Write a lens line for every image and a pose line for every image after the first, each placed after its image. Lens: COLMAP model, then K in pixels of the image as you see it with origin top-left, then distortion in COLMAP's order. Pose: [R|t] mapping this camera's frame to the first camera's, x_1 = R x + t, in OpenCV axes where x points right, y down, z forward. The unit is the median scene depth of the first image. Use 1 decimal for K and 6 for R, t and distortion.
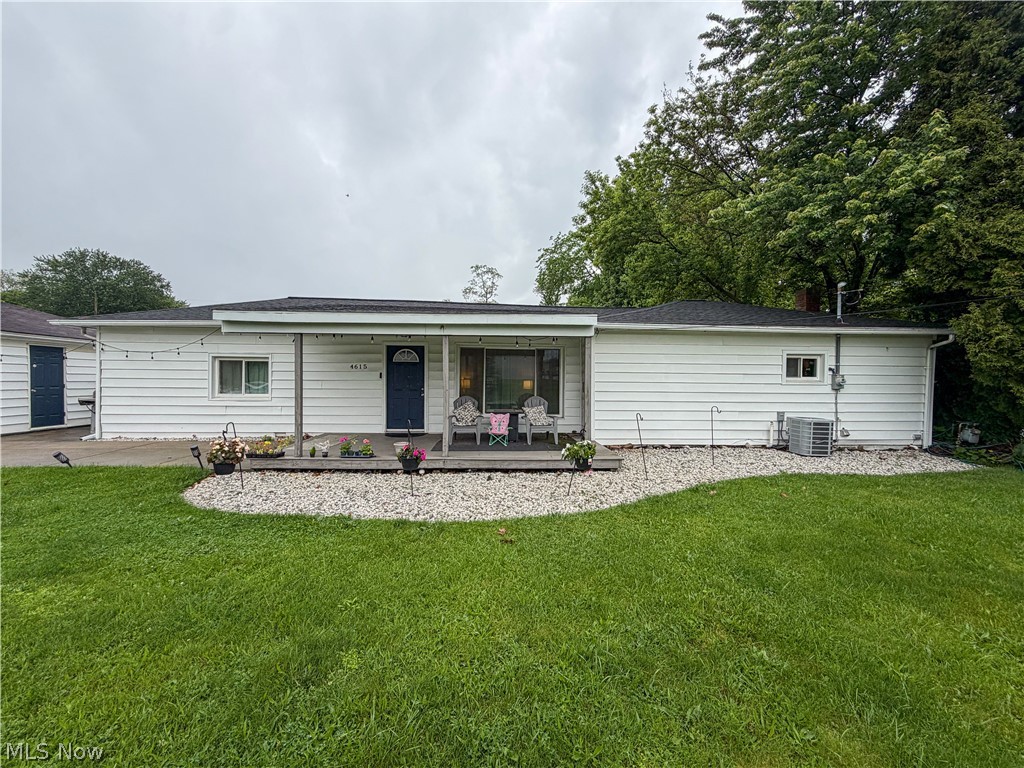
lens RADIAL K [[409.3, 0, 512.0], [0, 409.3, 384.0], [0, 0, 1]] dist [0.001123, 0.000095]
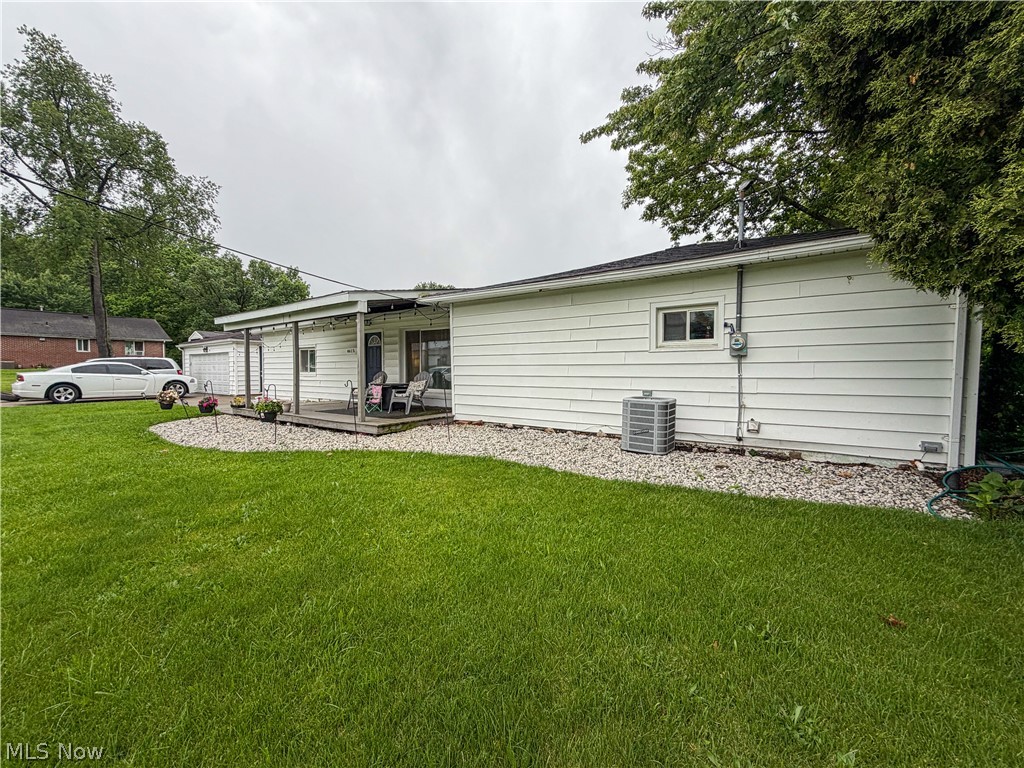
lens RADIAL K [[409.3, 0, 512.0], [0, 409.3, 384.0], [0, 0, 1]] dist [0.001123, 0.000095]
pose [[0.787316, 0.010240, -0.616464, 0.905549], [0.001913, 0.999817, 0.019051, 0.042516], [0.616546, -0.016178, 0.787152, 0.292264]]
